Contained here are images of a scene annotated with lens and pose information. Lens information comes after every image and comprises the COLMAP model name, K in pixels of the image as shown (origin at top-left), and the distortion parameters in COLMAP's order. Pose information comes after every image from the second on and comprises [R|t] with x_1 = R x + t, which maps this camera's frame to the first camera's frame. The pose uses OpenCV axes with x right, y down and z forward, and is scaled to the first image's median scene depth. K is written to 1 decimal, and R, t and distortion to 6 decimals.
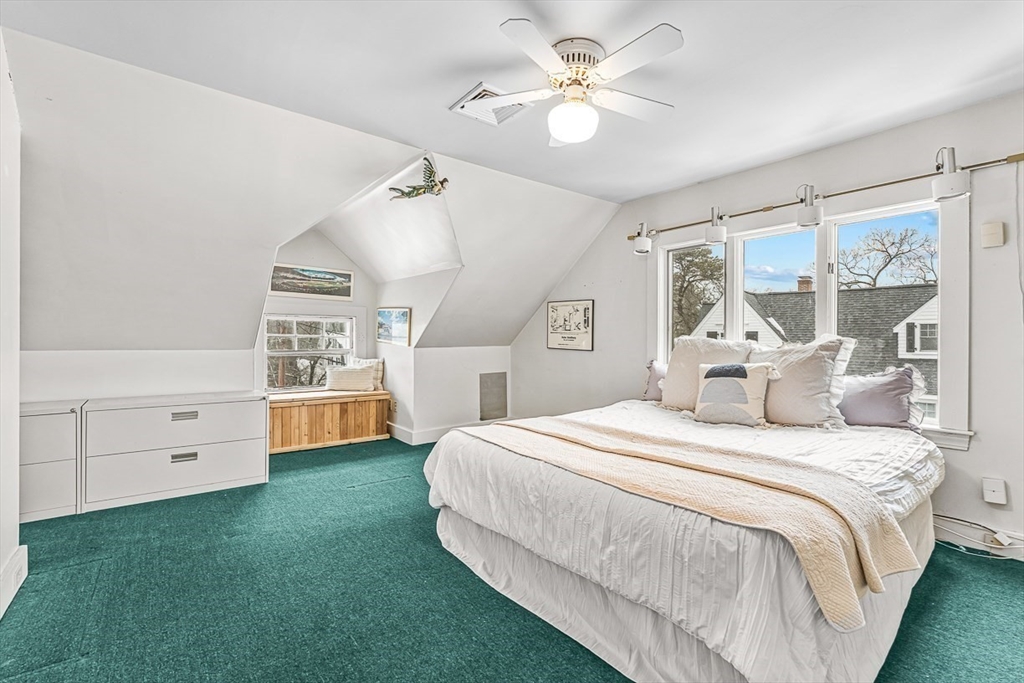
lens RADIAL K [[458.1, 0, 515.9], [0, 458.1, 338.8], [0, 0, 1]] dist [-0.003871, 0.000358]
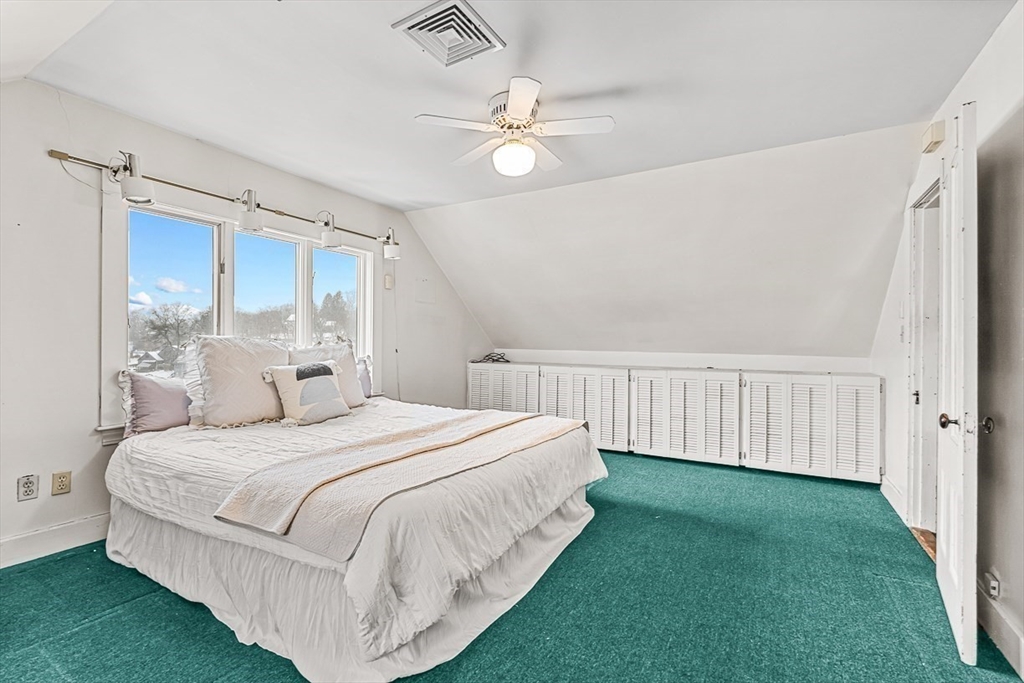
lens RADIAL K [[458.1, 0, 512.2], [0, 458.1, 343.2], [0, 0, 1]] dist [-0.003871, 0.000358]
pose [[-0.376588, -0.012876, 0.926291, -0.894817], [-0.011490, 0.999891, 0.009228, -0.007240], [-0.926310, -0.007168, -0.376695, 1.325460]]
